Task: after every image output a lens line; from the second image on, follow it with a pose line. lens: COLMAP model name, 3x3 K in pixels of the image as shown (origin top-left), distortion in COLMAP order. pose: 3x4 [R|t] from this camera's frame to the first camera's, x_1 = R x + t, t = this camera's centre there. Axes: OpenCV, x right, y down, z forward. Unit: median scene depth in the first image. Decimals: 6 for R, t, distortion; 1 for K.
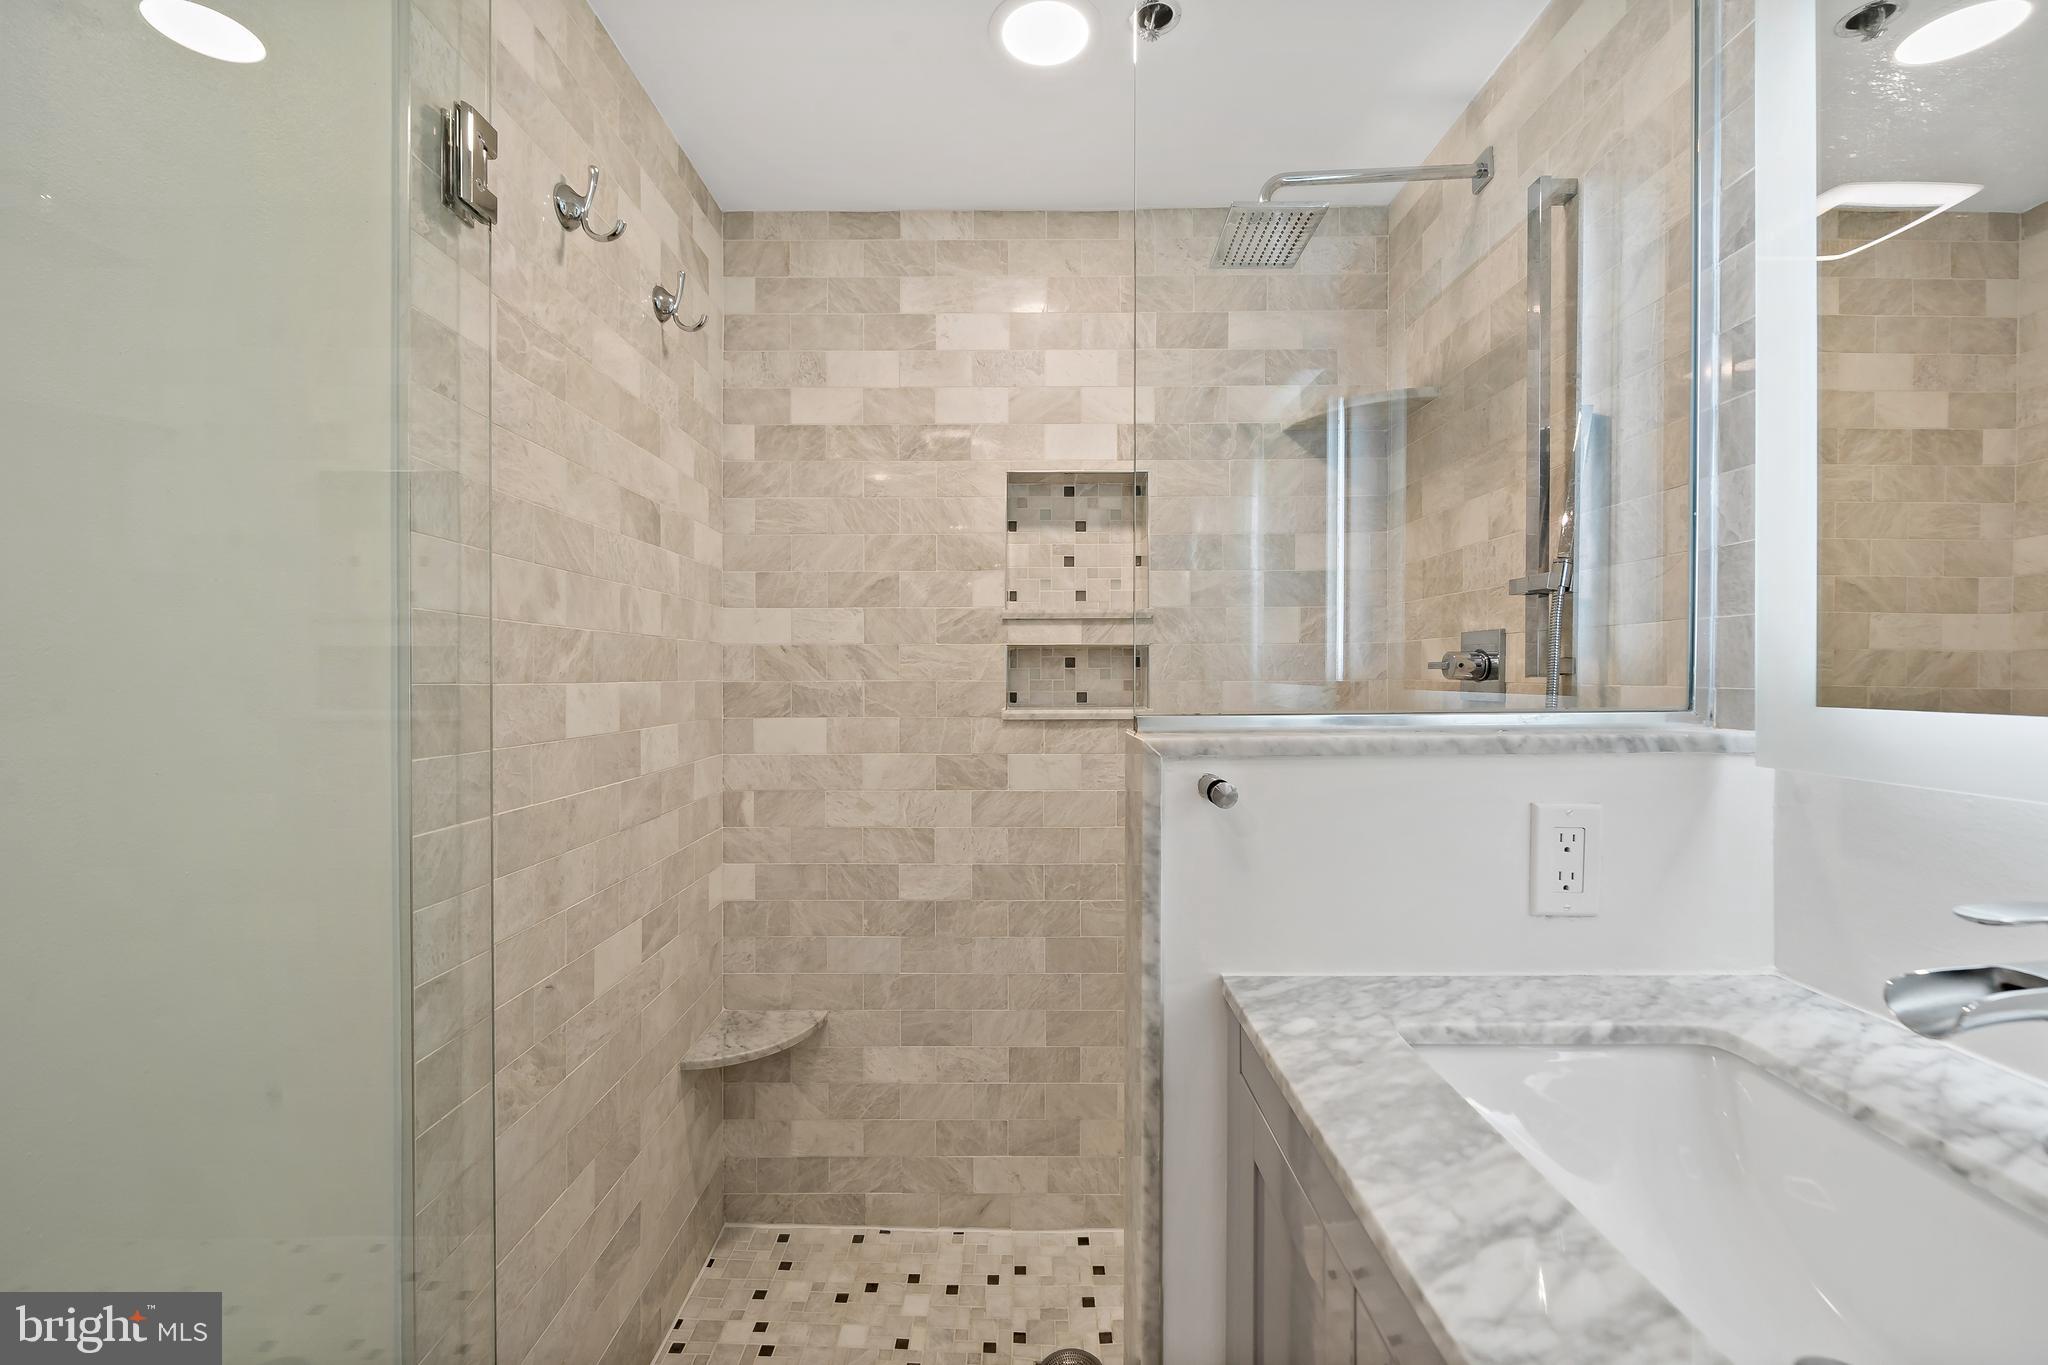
lens RADIAL K [[817.1, 0, 1070.7], [0, 817.1, 688.3], [0, 0, 1]] dist [-0.002106, -0.000203]
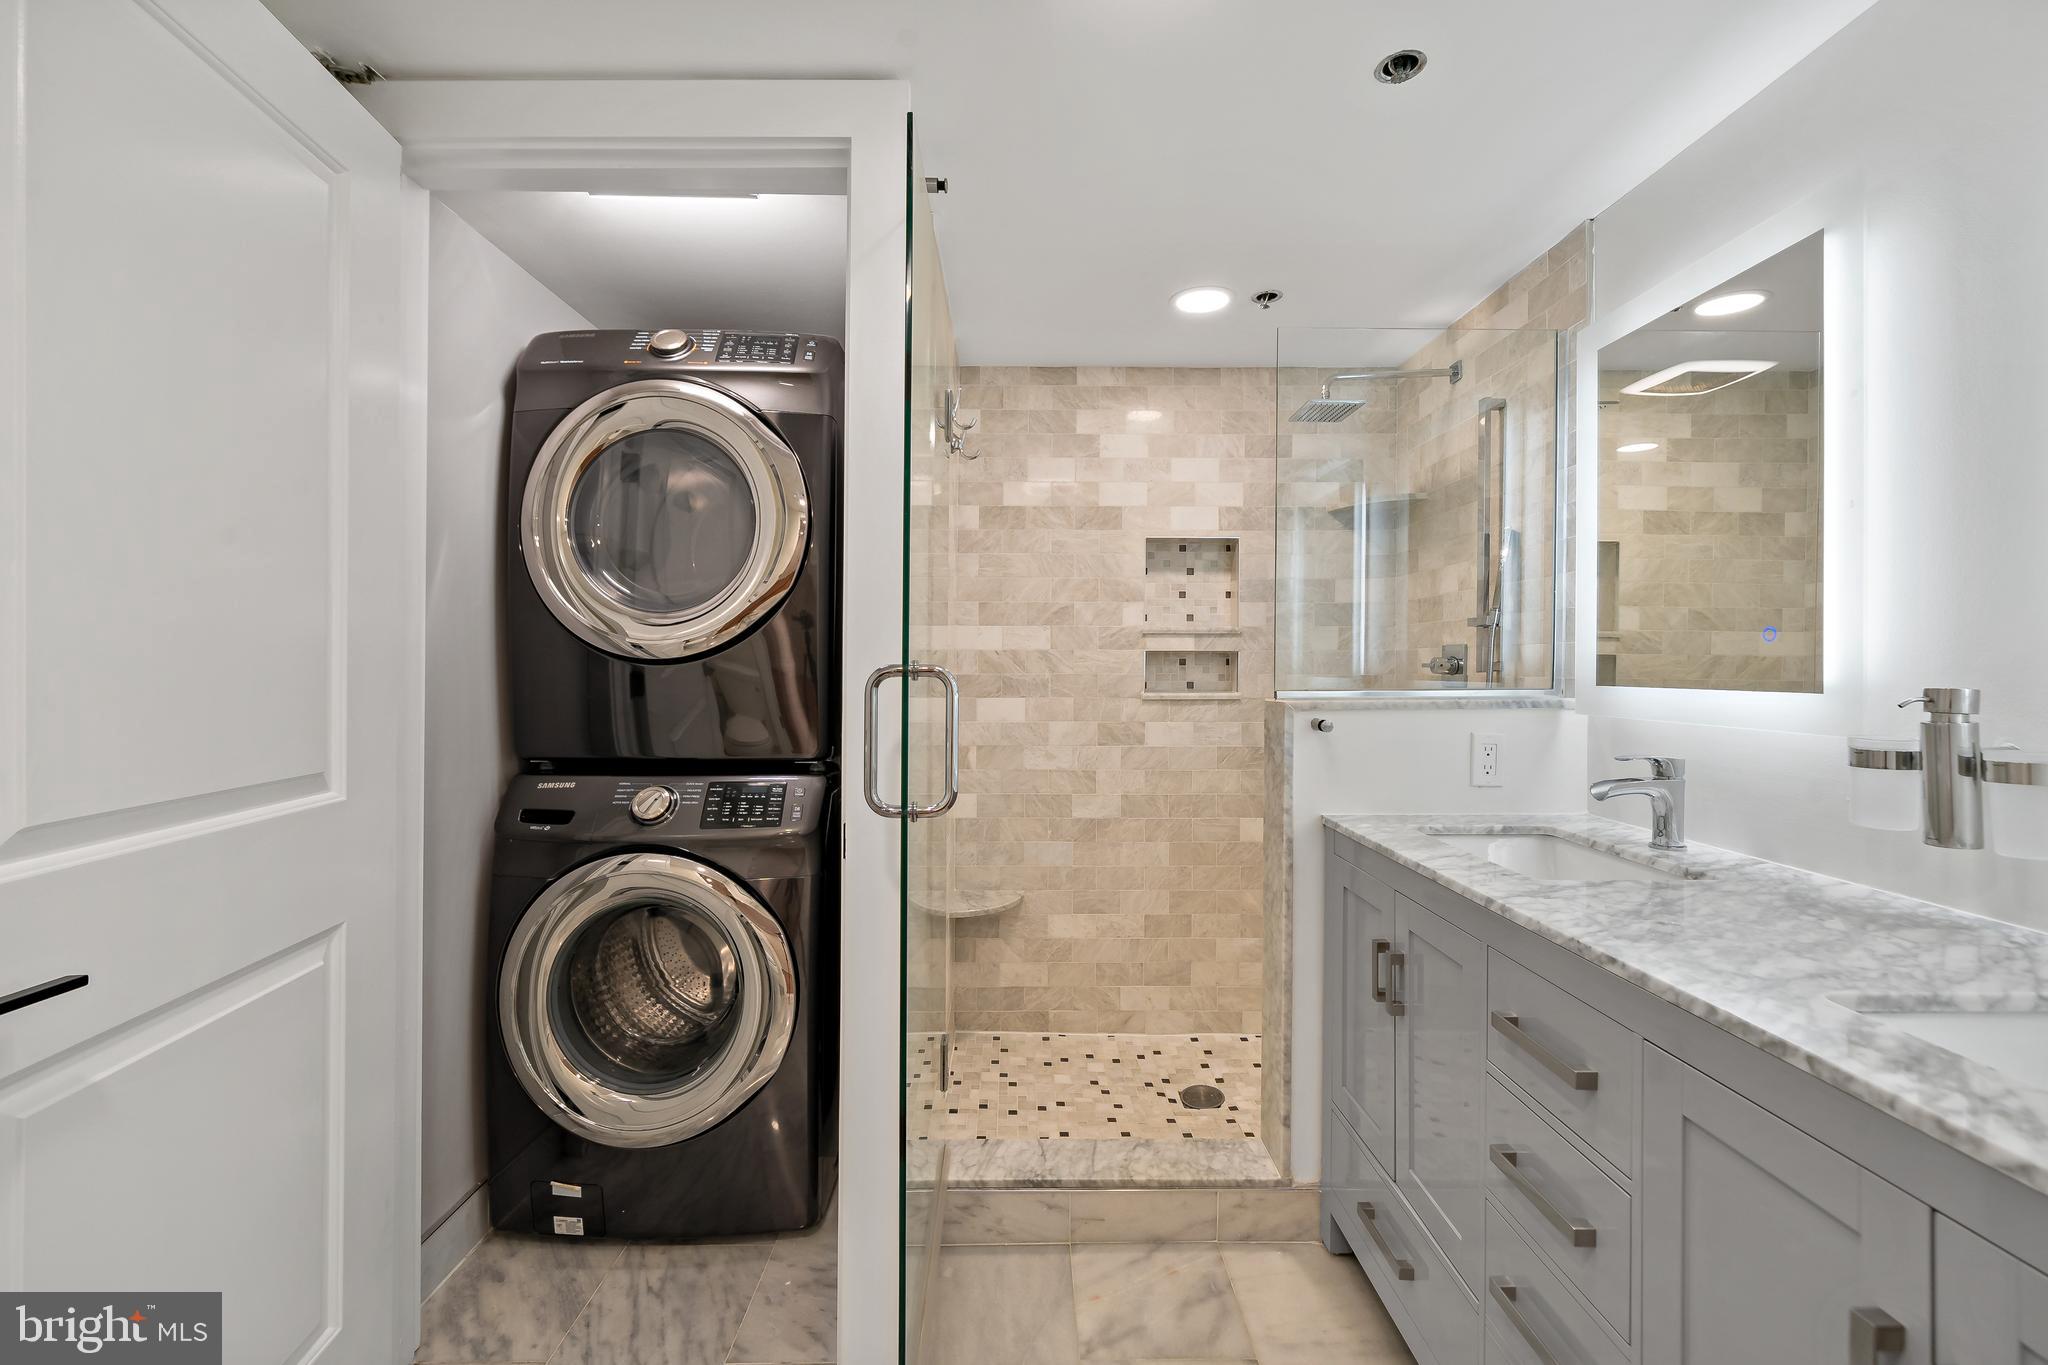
lens RADIAL K [[817.1, 0, 1056.1], [0, 817.1, 686.5], [0, 0, 1]] dist [-0.002106, -0.000203]
pose [[0.999965, 0.002968, -0.007846, -0.236182], [-0.002937, 0.999988, 0.003871, 0.008892], [0.007857, -0.003848, 0.999962, -0.538459]]
